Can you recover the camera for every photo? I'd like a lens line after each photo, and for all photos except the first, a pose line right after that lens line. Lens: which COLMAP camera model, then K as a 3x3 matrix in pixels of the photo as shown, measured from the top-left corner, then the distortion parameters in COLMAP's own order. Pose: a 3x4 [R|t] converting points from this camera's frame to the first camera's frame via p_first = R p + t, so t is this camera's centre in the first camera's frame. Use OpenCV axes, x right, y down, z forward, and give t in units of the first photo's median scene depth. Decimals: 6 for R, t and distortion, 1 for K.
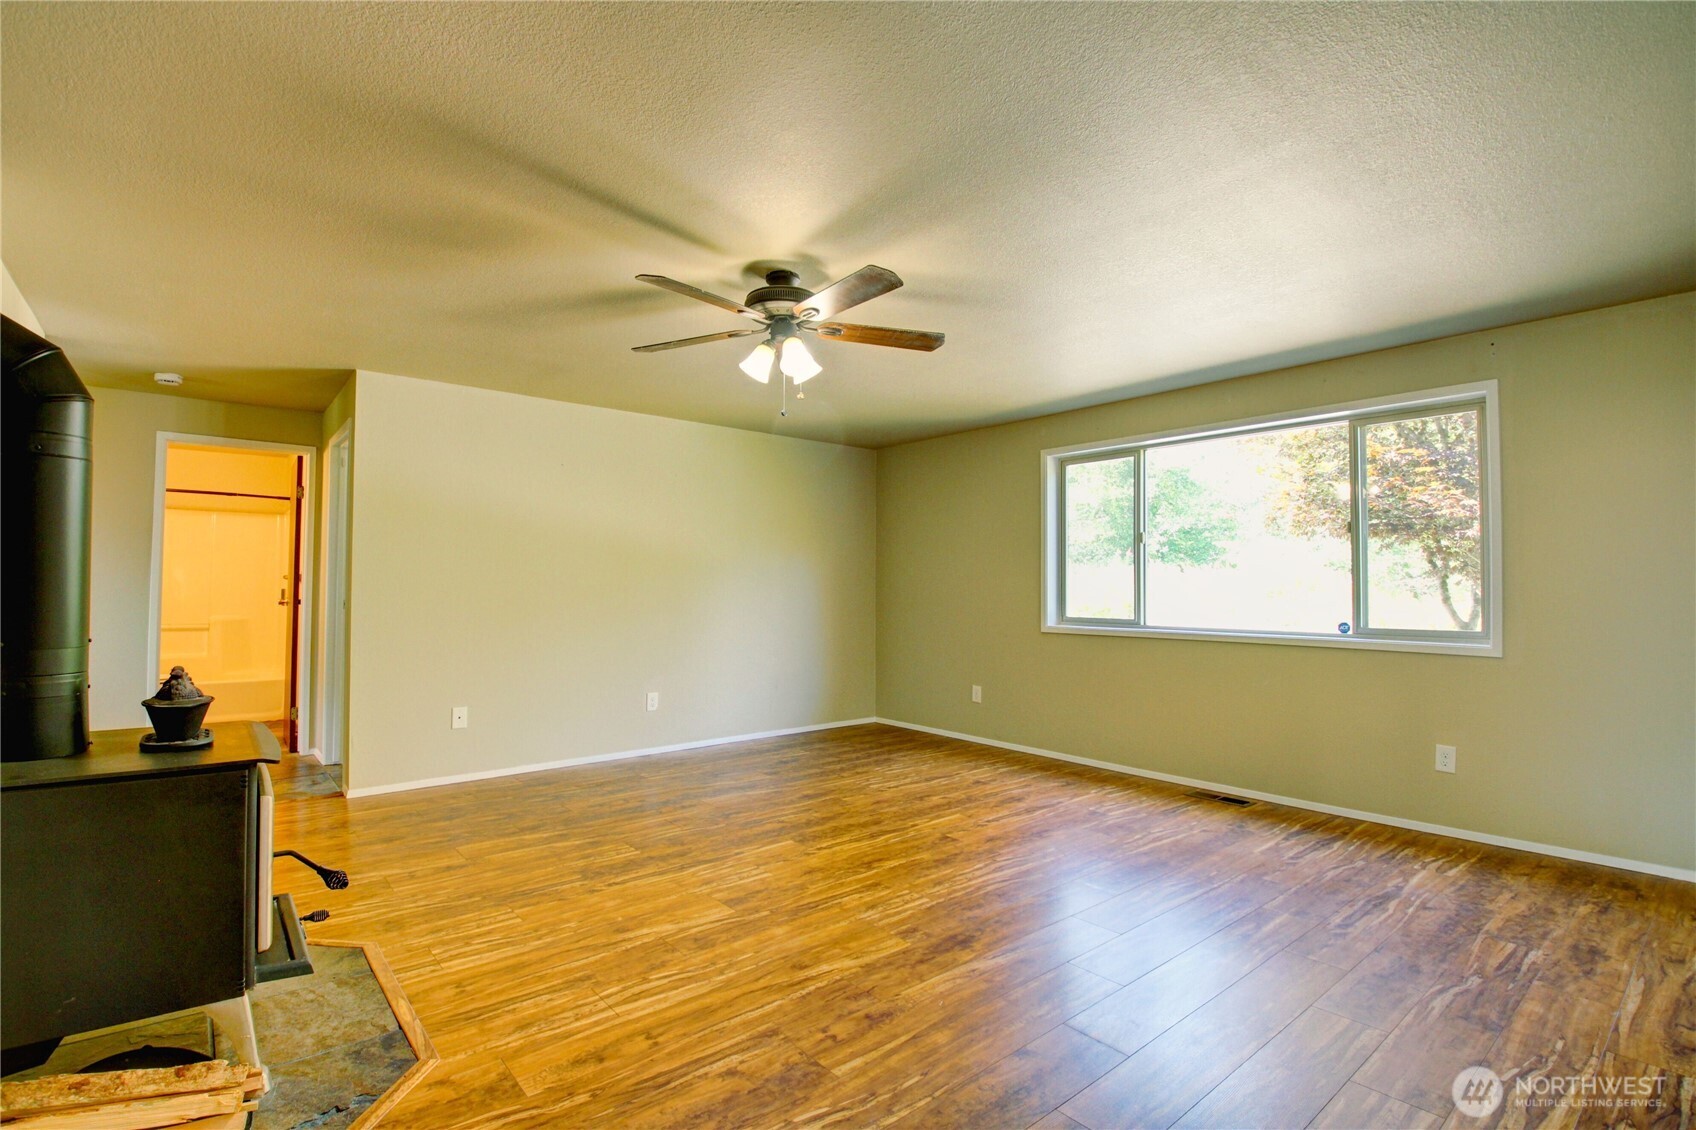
lens RADIAL K [[788.2, 0, 838.9], [0, 788.2, 567.9], [0, 0, 1]] dist [0.025702, -0.042631]
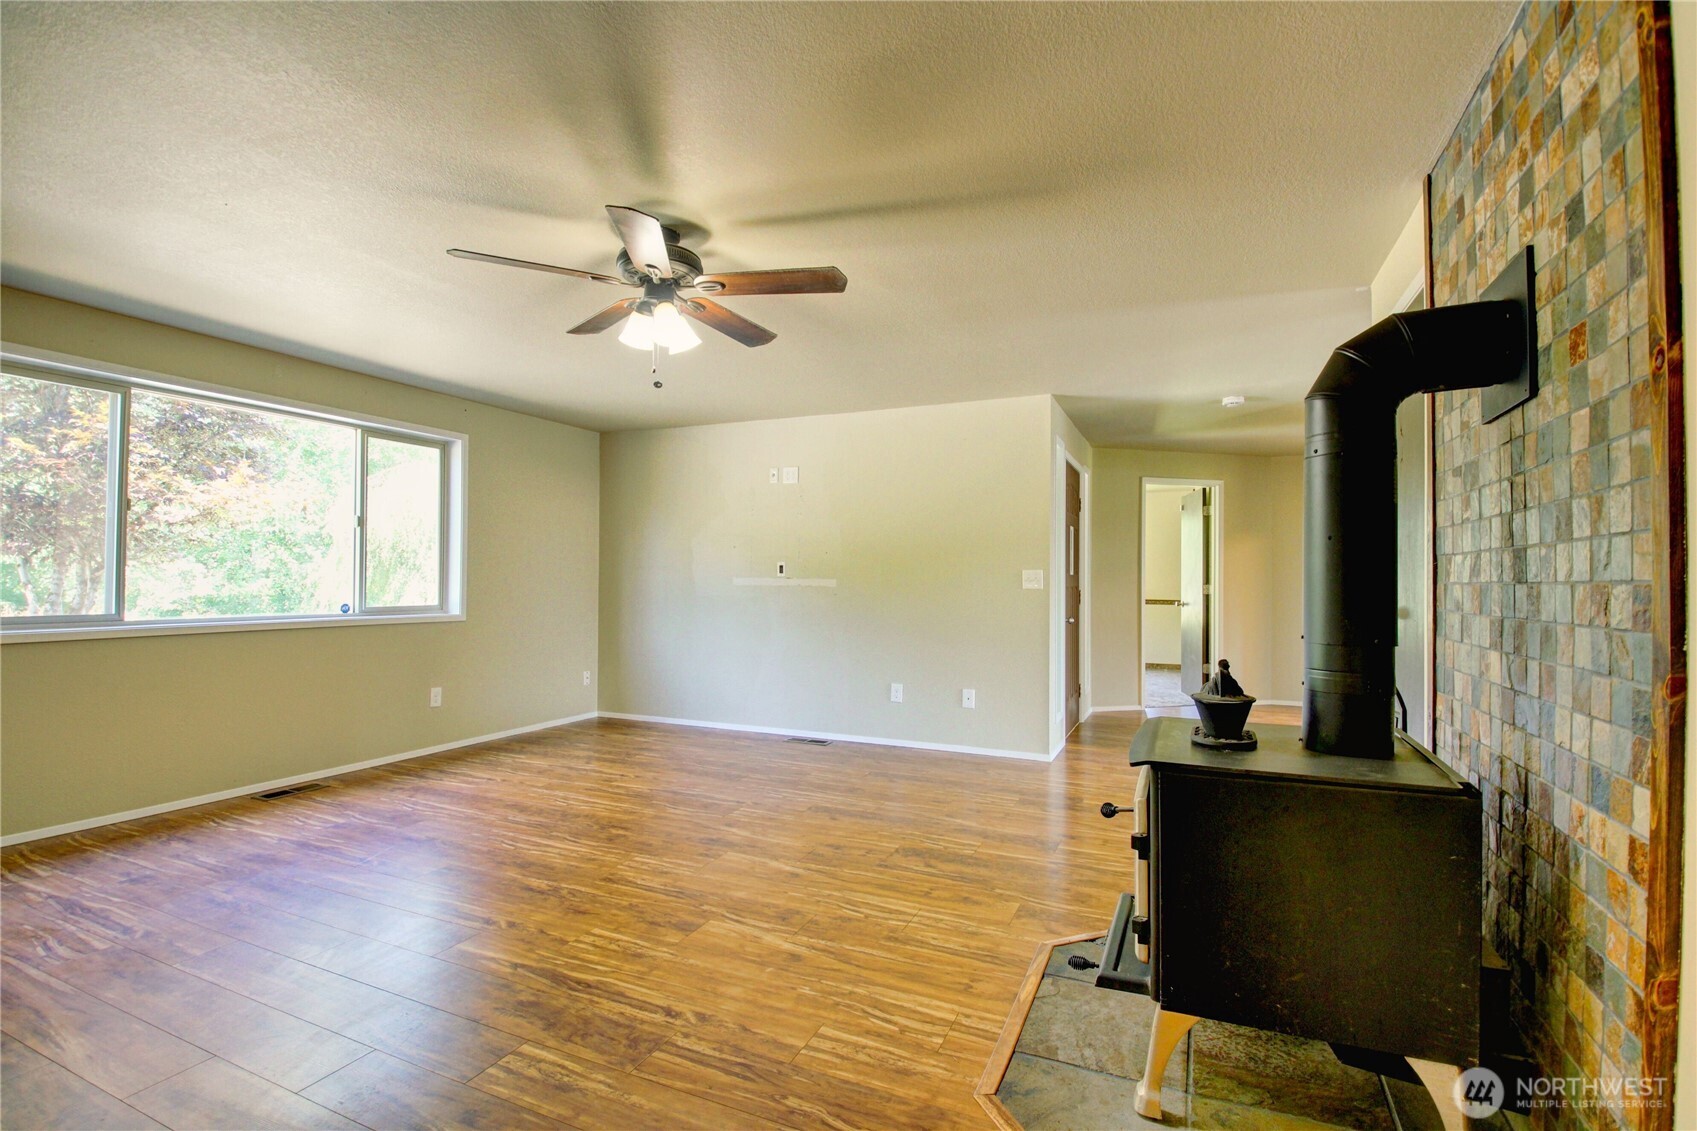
lens RADIAL K [[788.7, 0, 839.4], [0, 788.7, 568.4], [0, 0, 1]] dist [0.025702, -0.042631]
pose [[-0.440685, 0.004997, 0.897648, -1.029222], [-0.031769, 0.999271, -0.021159, 0.028720], [-0.897099, -0.037842, -0.440205, 1.268888]]
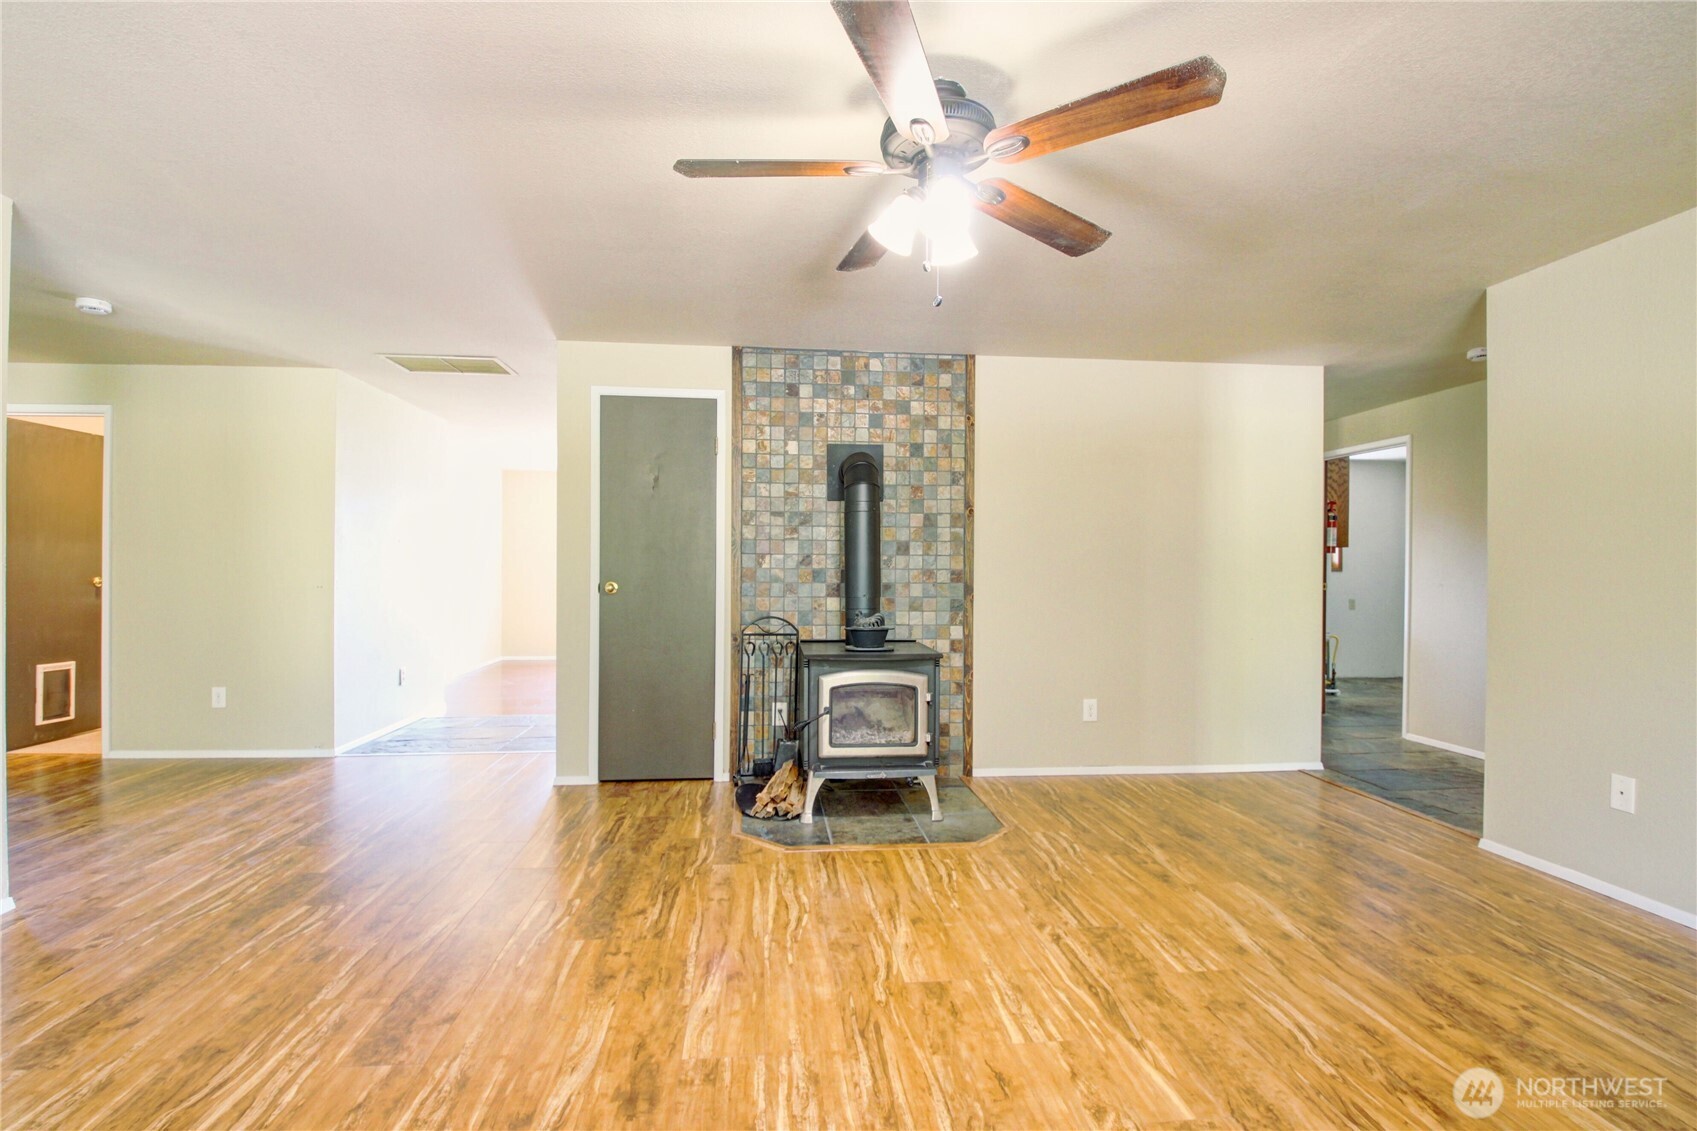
lens RADIAL K [[788.7, 0, 839.4], [0, 788.7, 568.4], [0, 0, 1]] dist [0.025702, -0.042631]
pose [[-0.556767, -0.007101, -0.830639, 0.549029], [0.011911, 0.999792, -0.016531, 0.036032], [0.830583, -0.019098, -0.556567, 1.363300]]
